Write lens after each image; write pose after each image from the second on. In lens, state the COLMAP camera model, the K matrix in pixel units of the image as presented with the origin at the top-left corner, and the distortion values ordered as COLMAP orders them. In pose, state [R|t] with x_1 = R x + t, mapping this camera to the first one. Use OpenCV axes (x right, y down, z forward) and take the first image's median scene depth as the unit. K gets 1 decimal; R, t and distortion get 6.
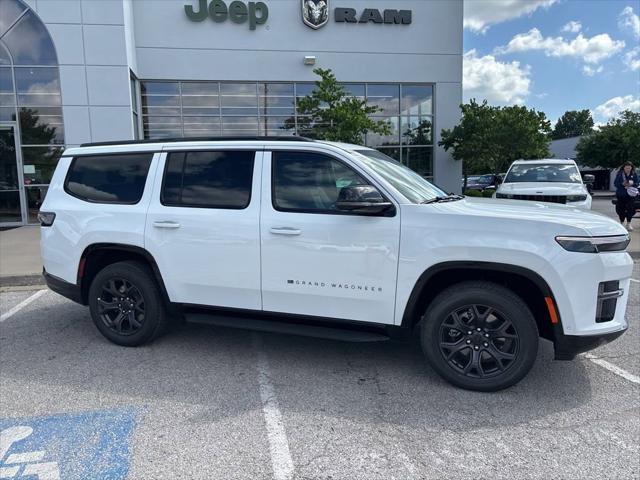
lens RADIAL K [[484.1, 0, 319.5], [0, 484.1, 240.0], [0, 0, 1]] dist [0.025544, -0.031167]
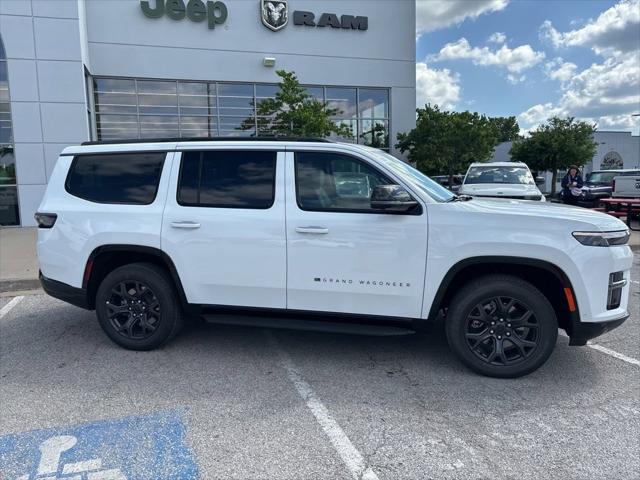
lens RADIAL K [[484.3, 0, 318.3], [0, 484.3, 236.7], [0, 0, 1]] dist [0.021079, -0.020685]
pose [[0.992605, -0.011438, 0.120852, -0.167550], [0.012651, 0.999877, -0.009271, 0.004807], [-0.120731, 0.010731, 0.992627, -0.011919]]
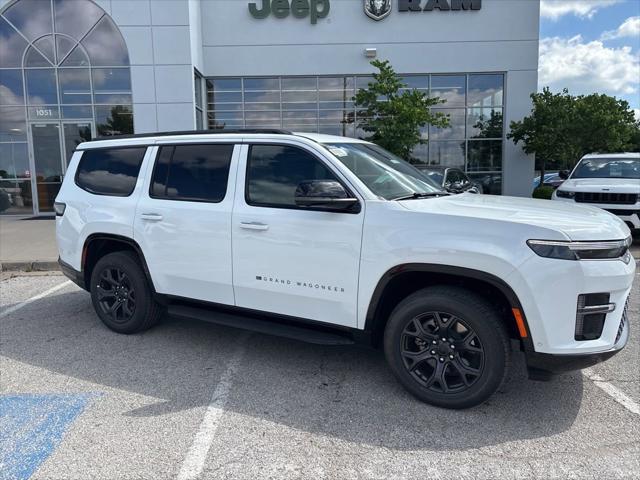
lens RADIAL K [[484.1, 0, 320.0], [0, 484.1, 236.4], [0, 0, 1]] dist [0.024050, -0.031110]
pose [[0.984971, 0.028029, -0.170431, 0.209663], [-0.027333, 0.999606, 0.006429, -0.006670], [0.170544, -0.001674, 0.985349, 0.055702]]
